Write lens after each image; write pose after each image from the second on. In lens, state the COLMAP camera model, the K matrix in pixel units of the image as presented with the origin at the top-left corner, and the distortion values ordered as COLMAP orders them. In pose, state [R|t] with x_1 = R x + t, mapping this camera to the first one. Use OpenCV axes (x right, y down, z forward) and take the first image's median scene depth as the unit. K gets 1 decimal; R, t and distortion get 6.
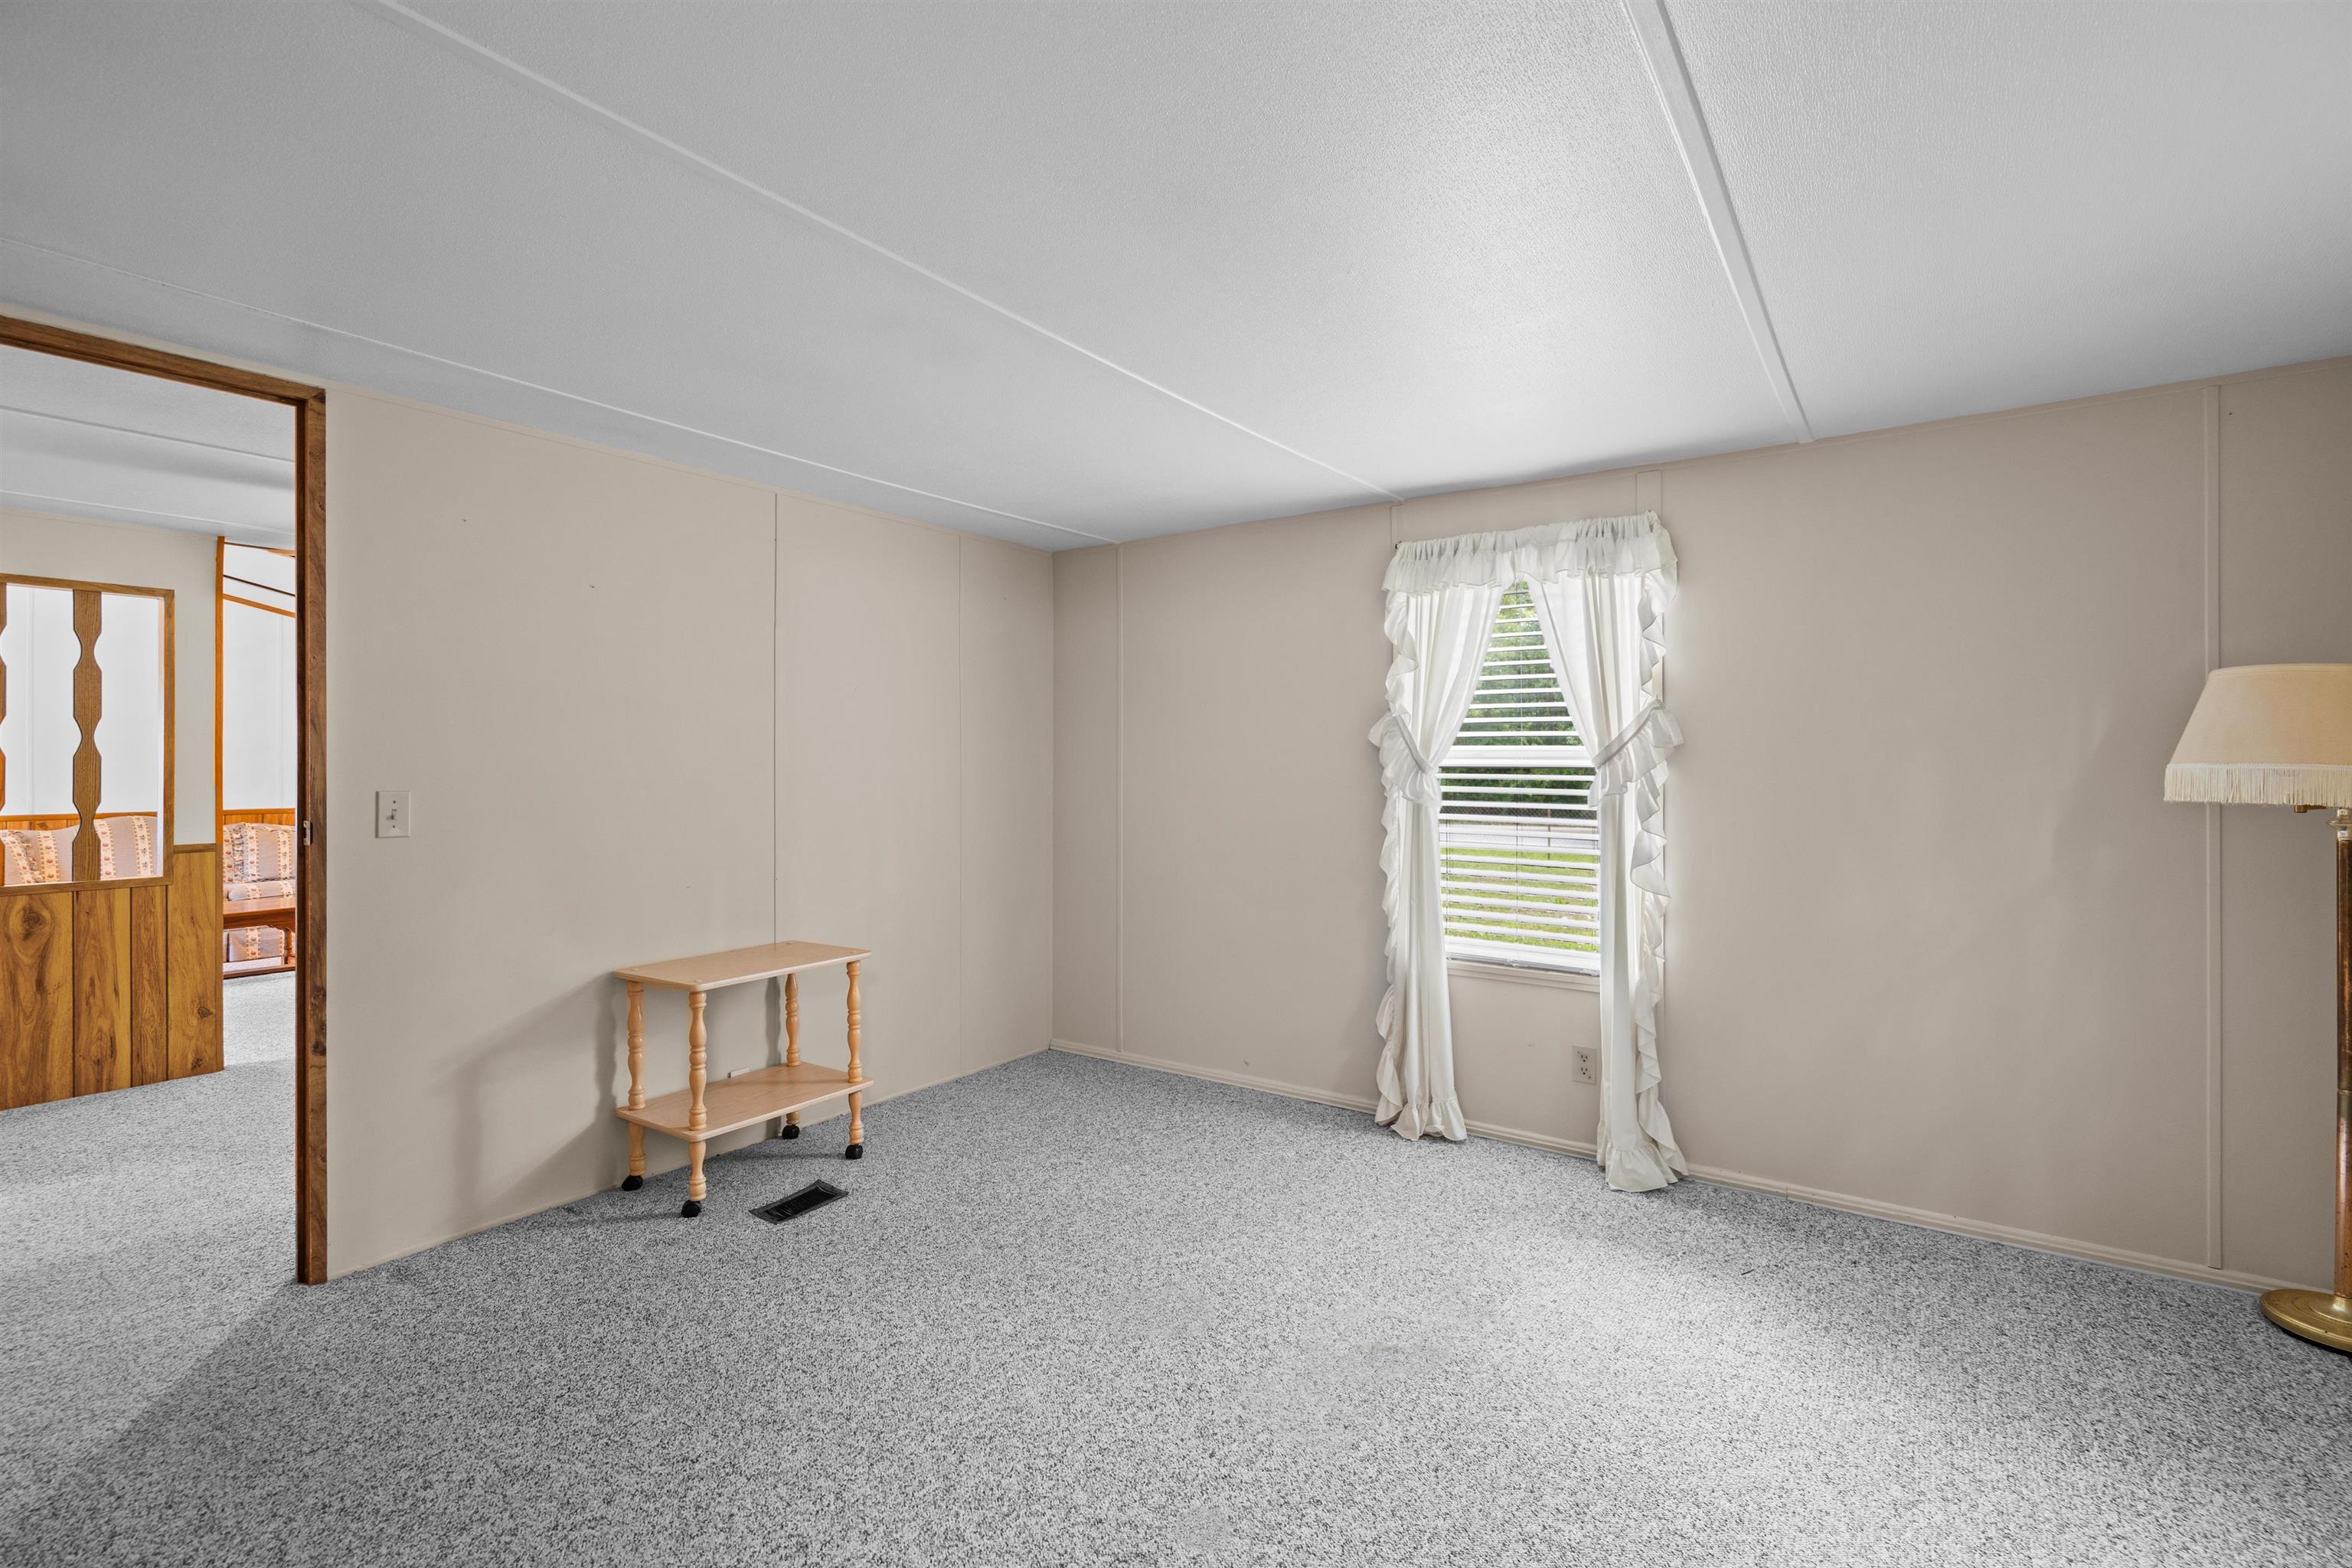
lens RADIAL K [[1073.5, 0, 1179.4], [0, 1073.5, 770.1], [0, 0, 1]] dist [-0.003441, 0.001404]
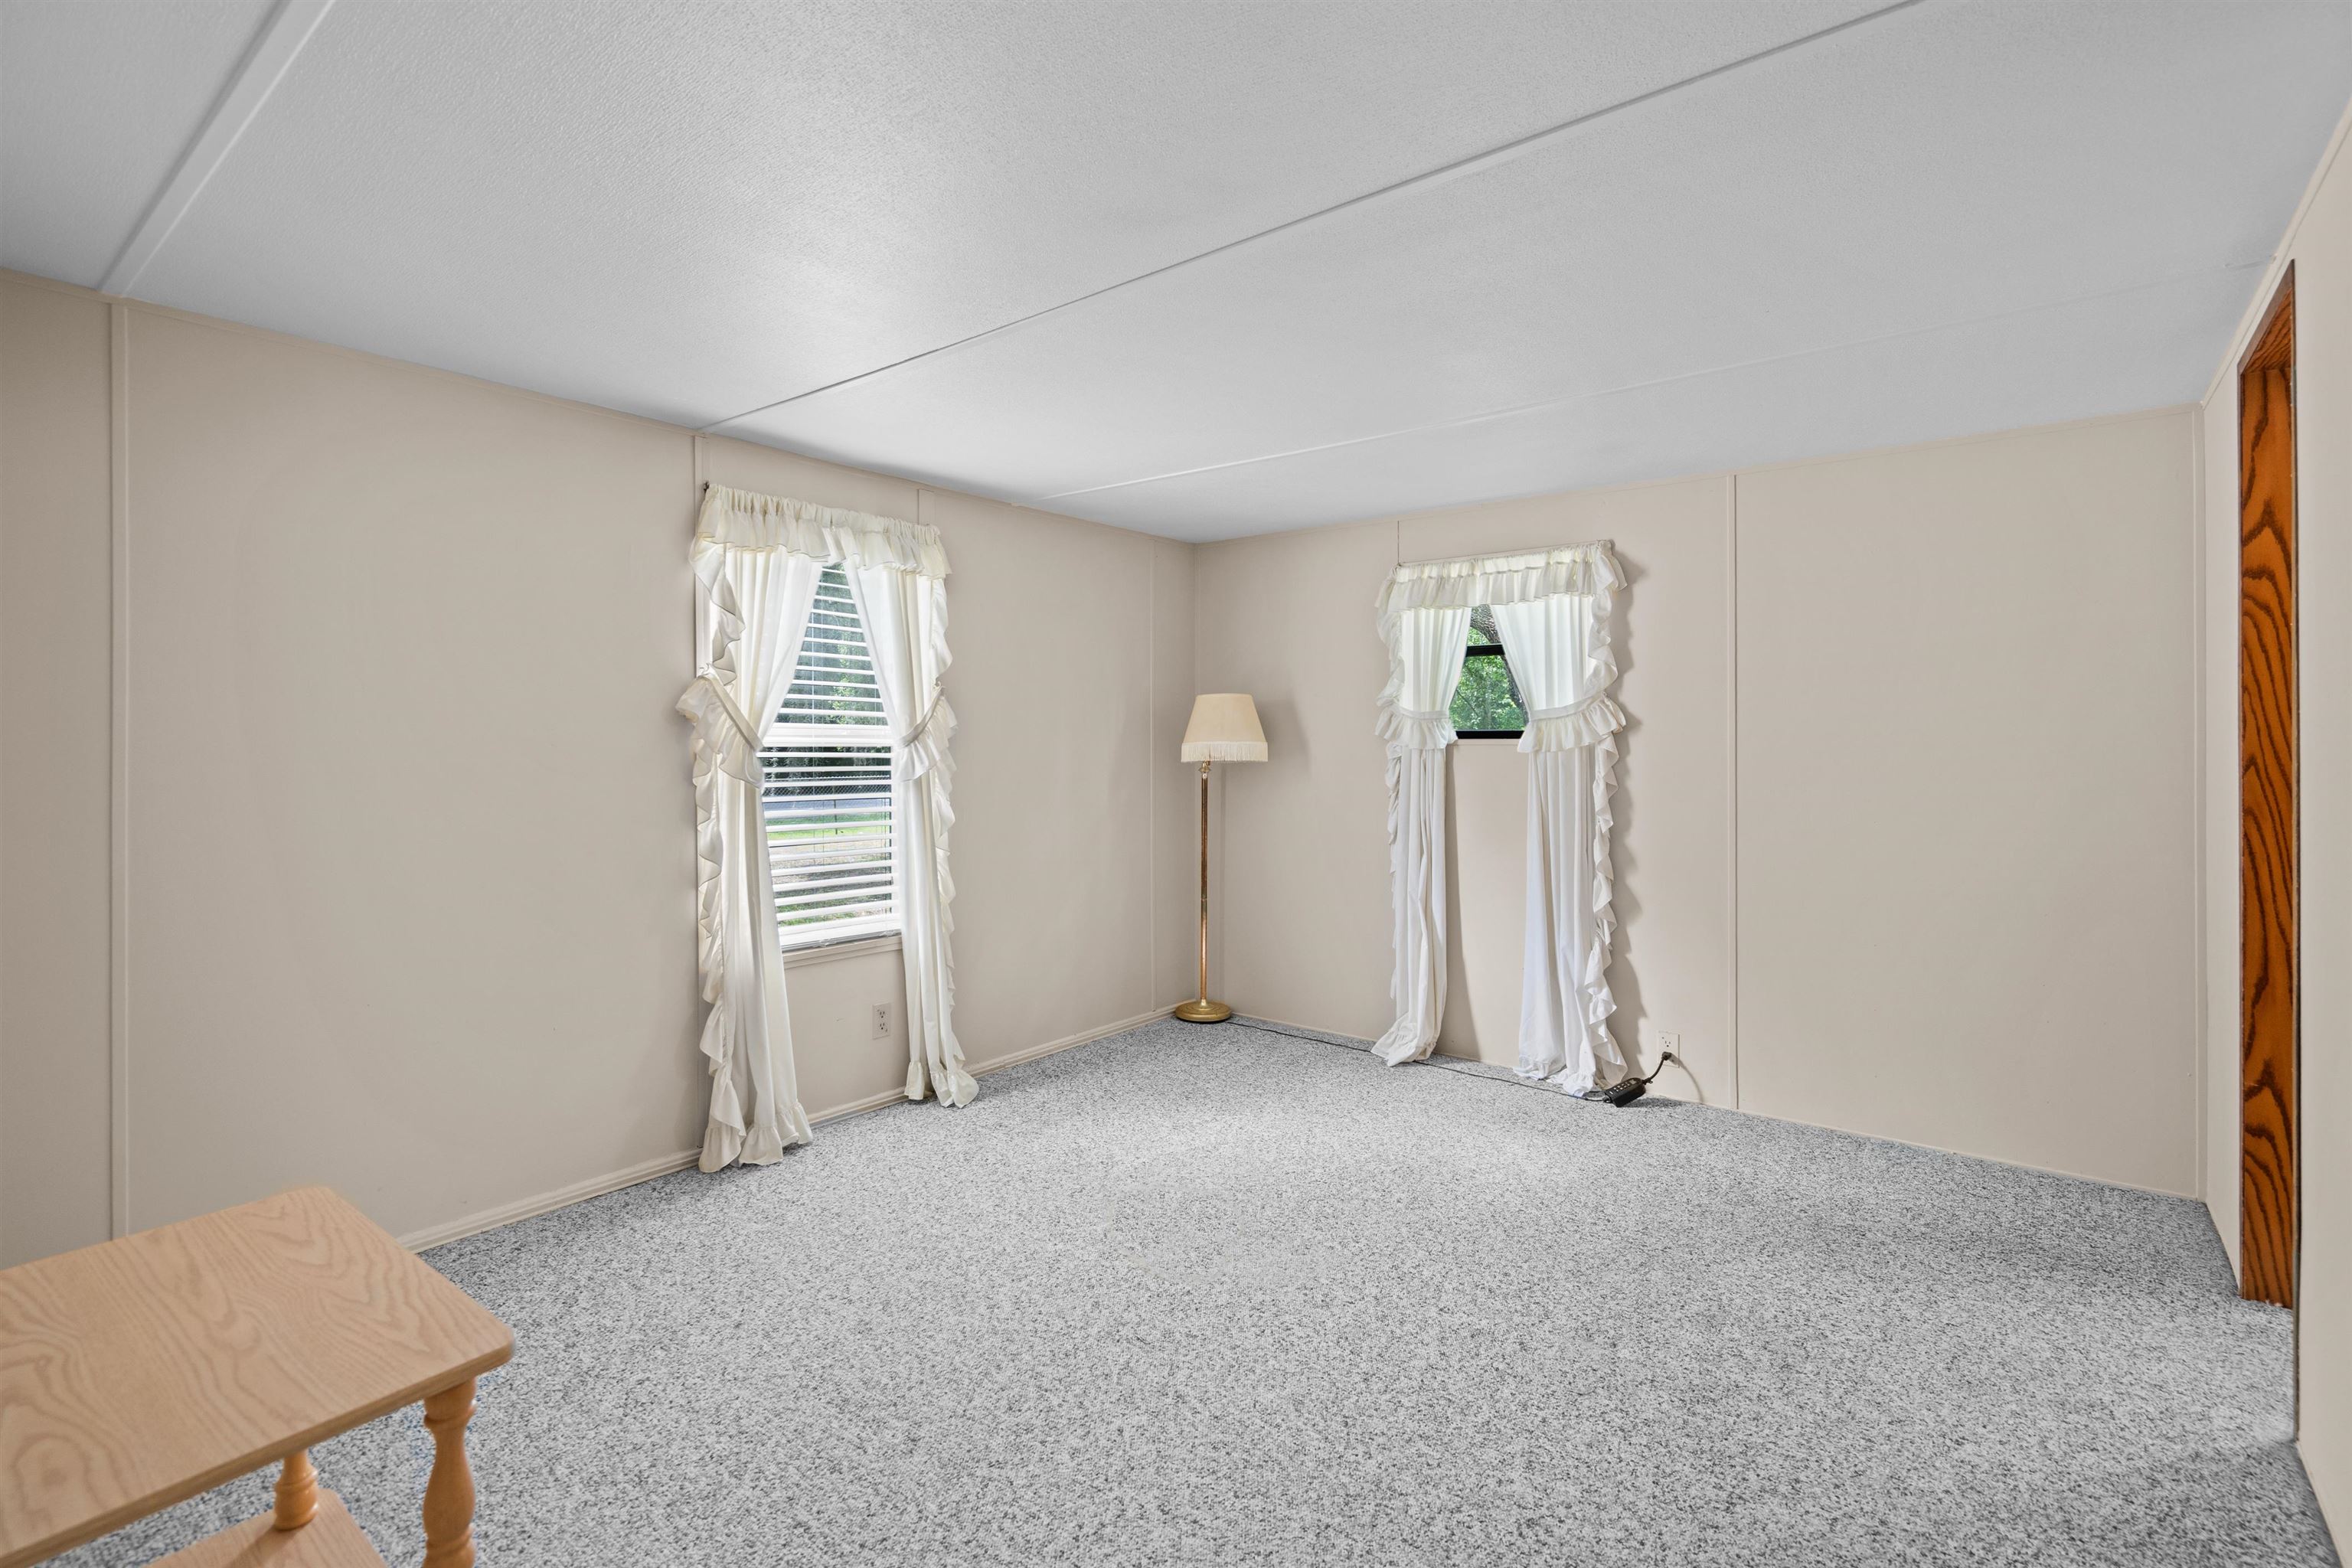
lens RADIAL K [[1073.5, 0, 1187.8], [0, 1073.5, 744.7], [0, 0, 1]] dist [-0.003441, 0.001404]
pose [[0.051991, -0.003479, 0.998641, -0.688394], [0.003243, 0.999989, 0.003315, -0.006031], [-0.998642, 0.003066, 0.052002, 0.635936]]
